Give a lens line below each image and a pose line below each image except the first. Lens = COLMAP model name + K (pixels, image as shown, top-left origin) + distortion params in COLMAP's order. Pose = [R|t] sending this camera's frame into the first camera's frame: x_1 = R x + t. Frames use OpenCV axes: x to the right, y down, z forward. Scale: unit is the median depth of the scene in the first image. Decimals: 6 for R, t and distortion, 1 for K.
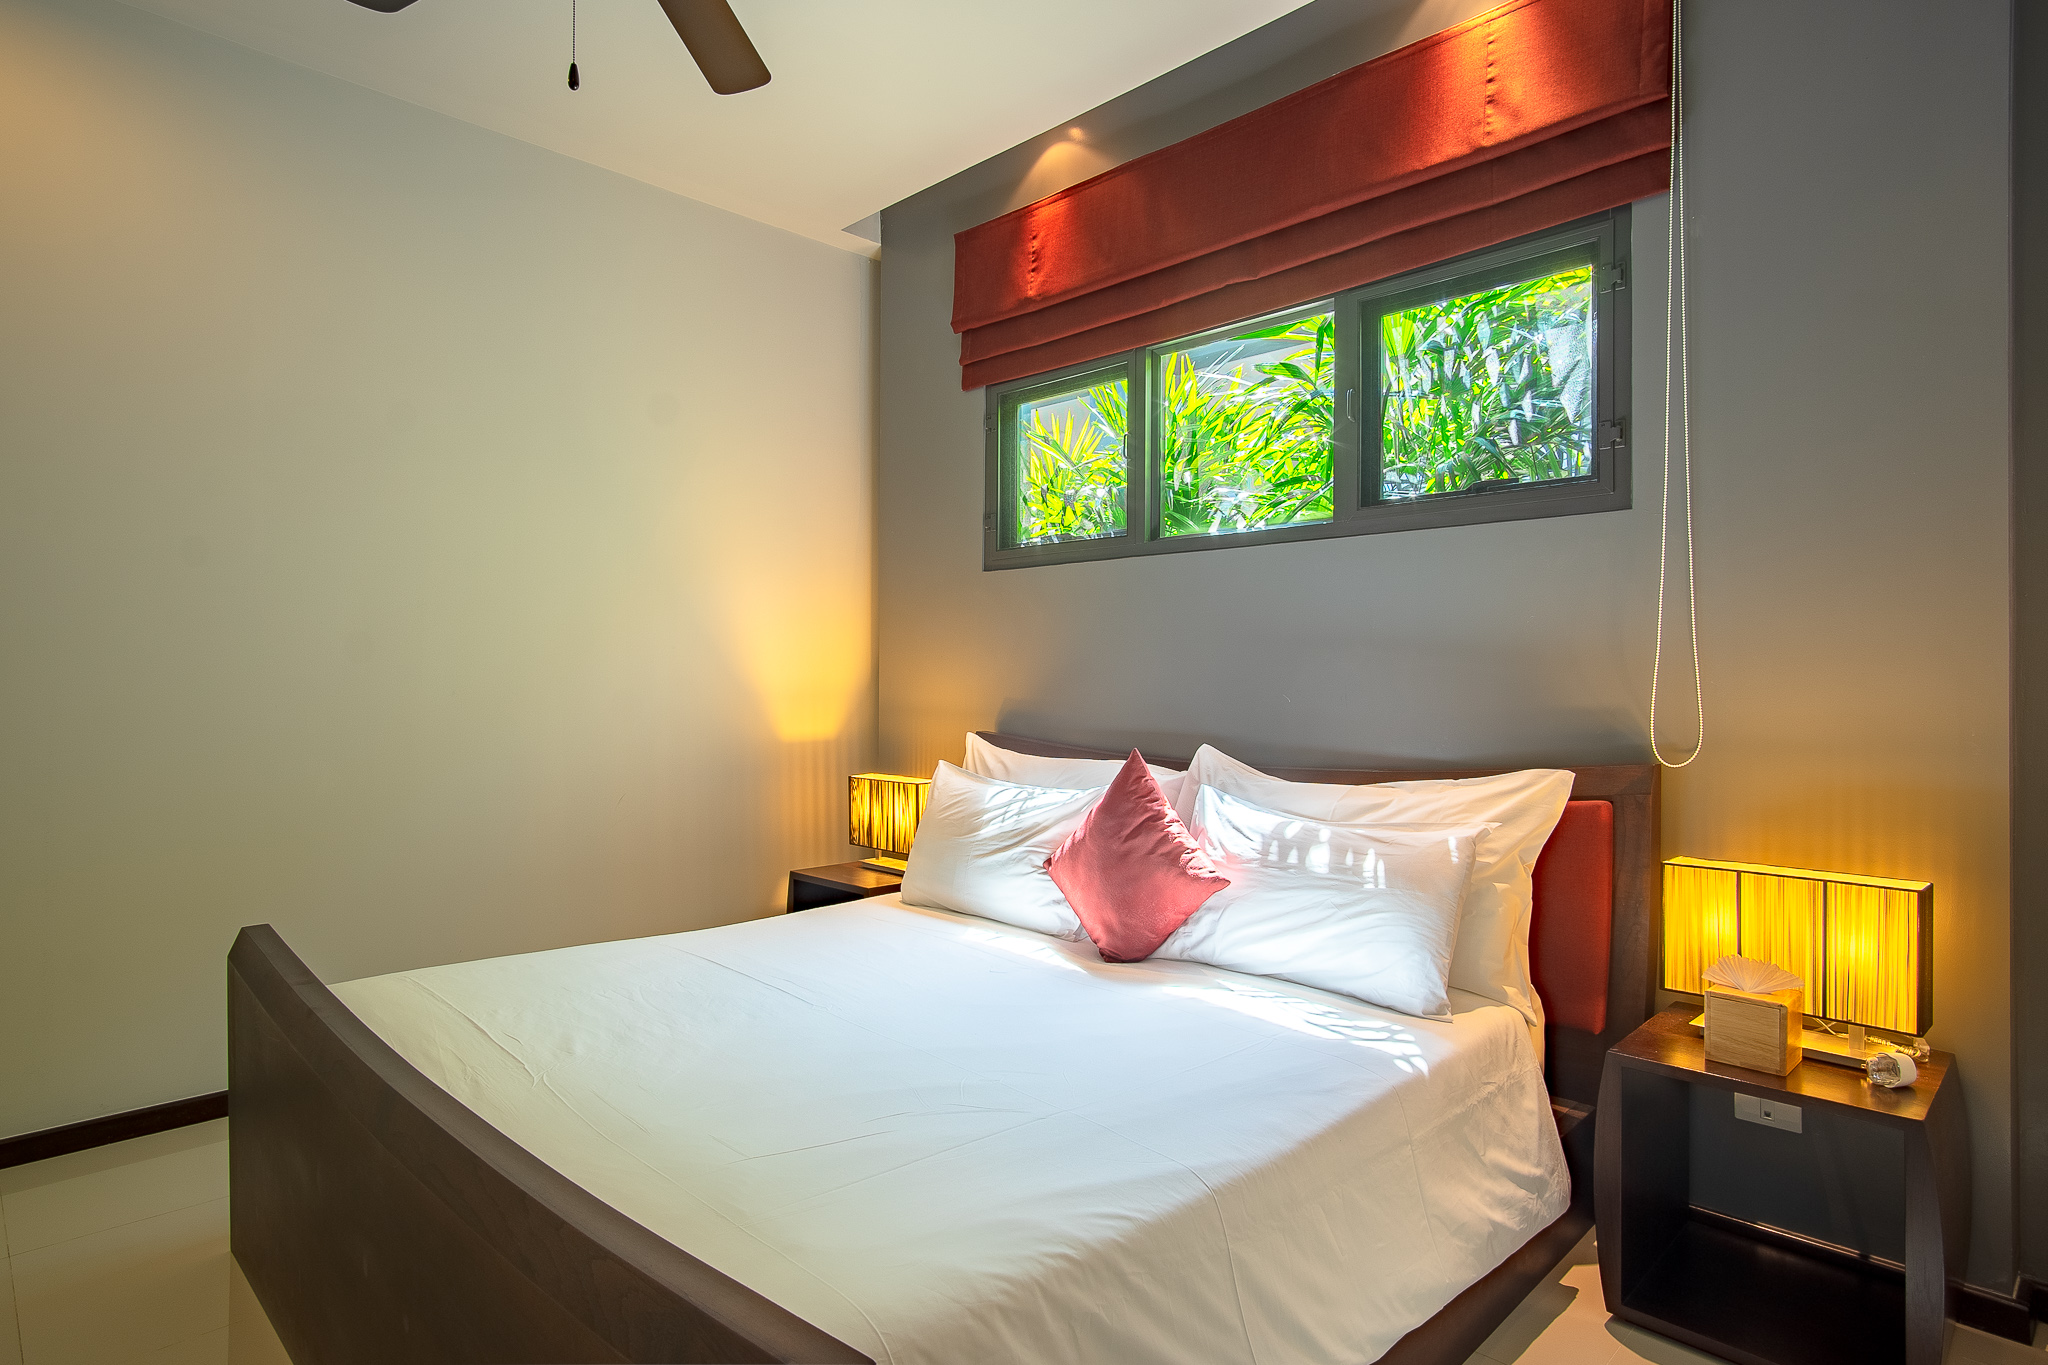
lens RADIAL K [[1091.6, 0, 1015.6], [0, 1091.6, 680.0], [0, 0, 1]] dist [-0.005750, 0.001125]
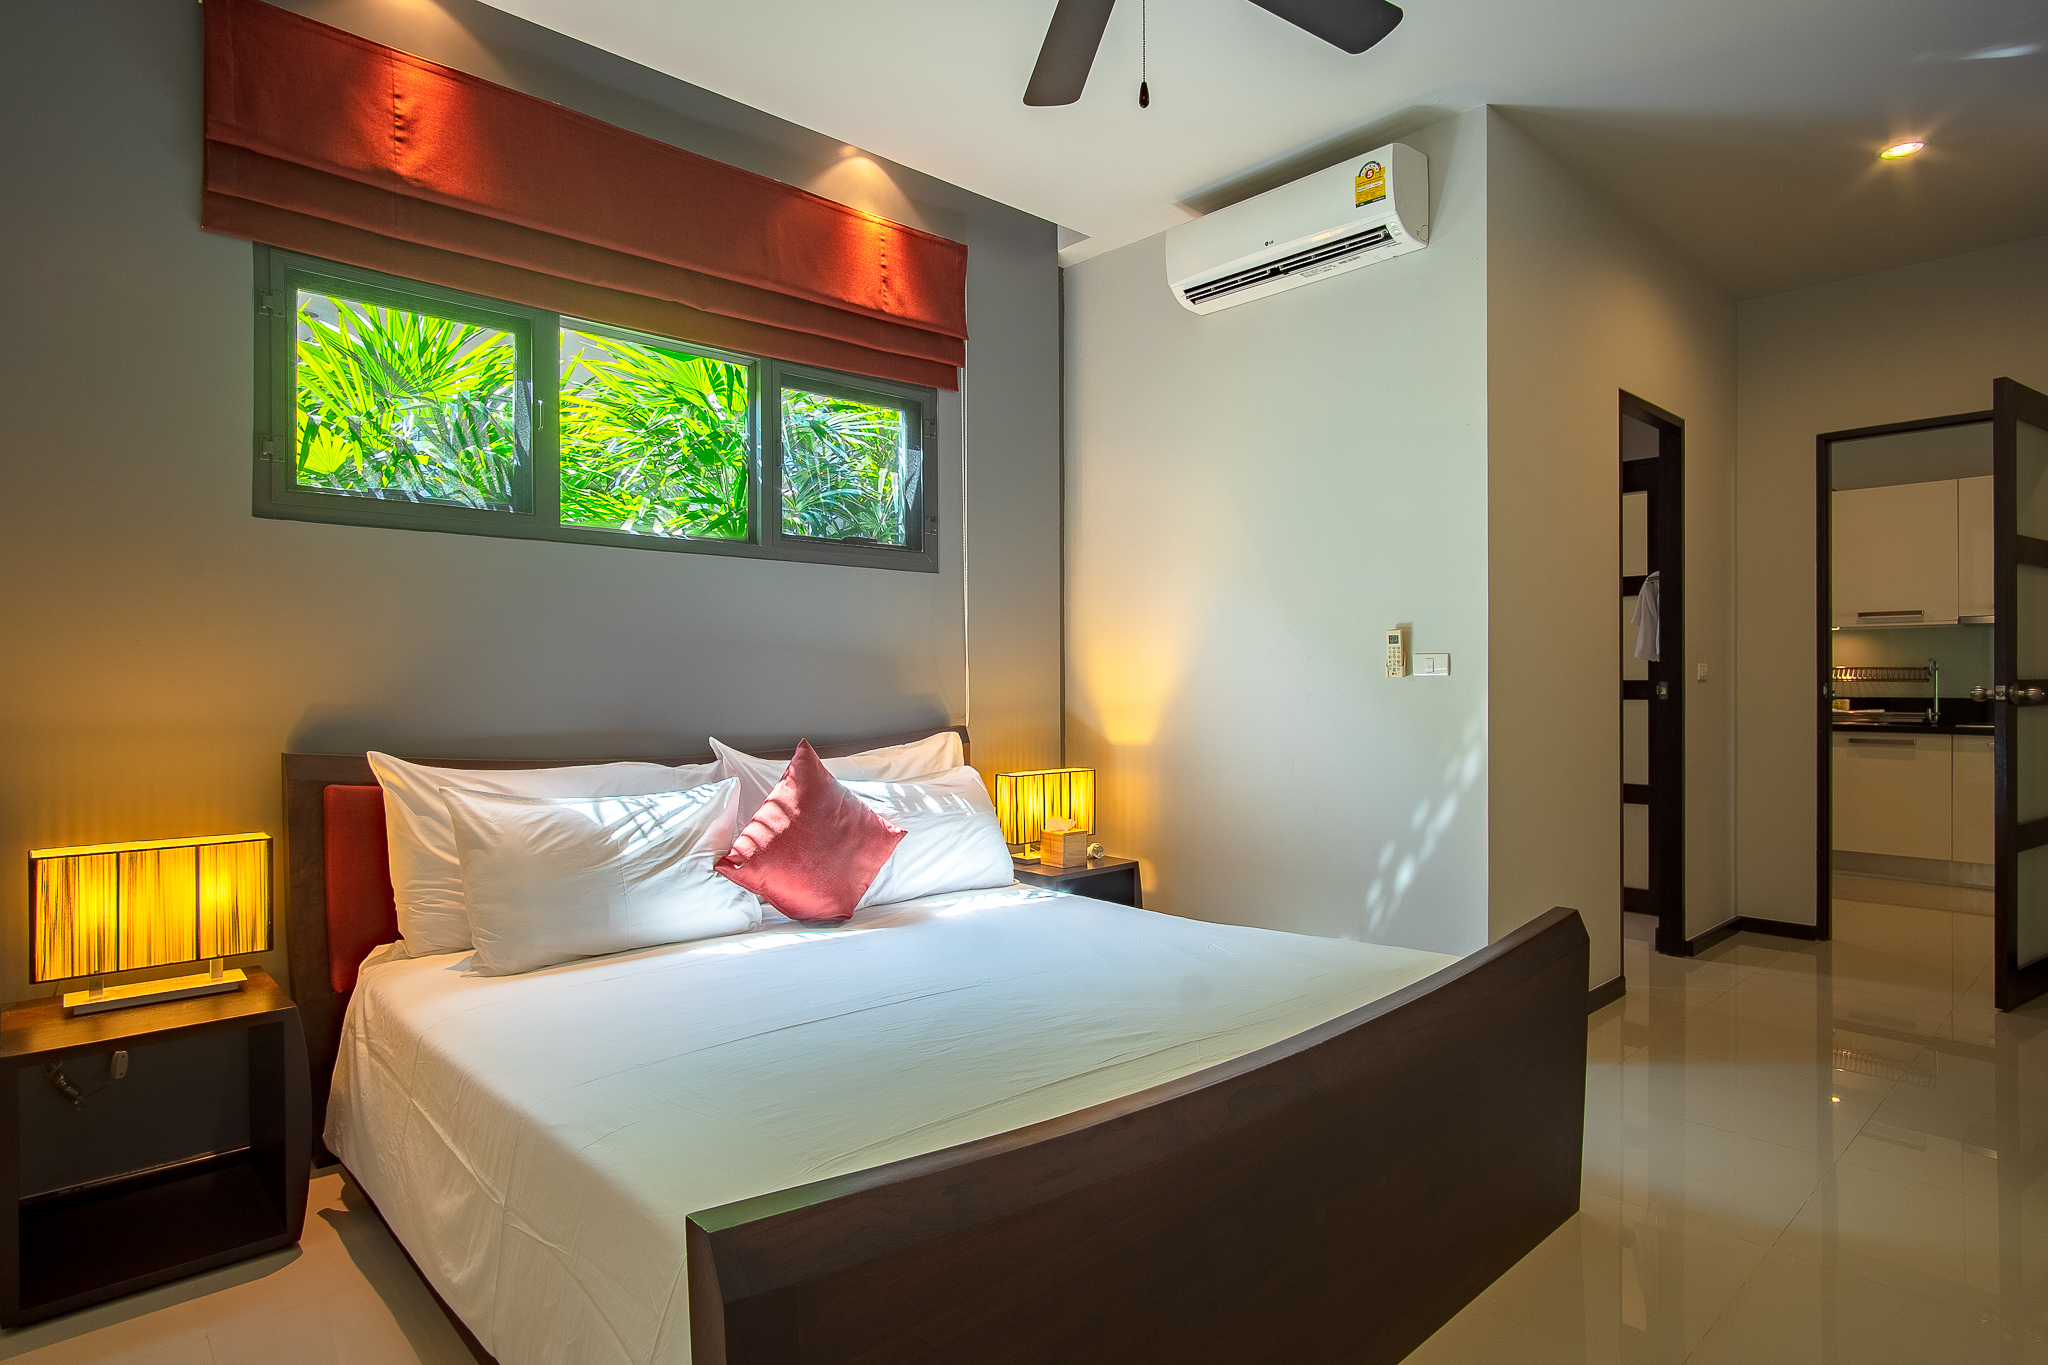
lens RADIAL K [[1091.6, 0, 1015.6], [0, 1091.6, 680.0], [0, 0, 1]] dist [-0.005750, 0.001125]
pose [[0.045711, -0.006322, 0.998935, -0.851421], [-0.000470, 0.999980, 0.006350, -0.003883], [-0.998955, -0.000760, 0.045707, 0.628141]]
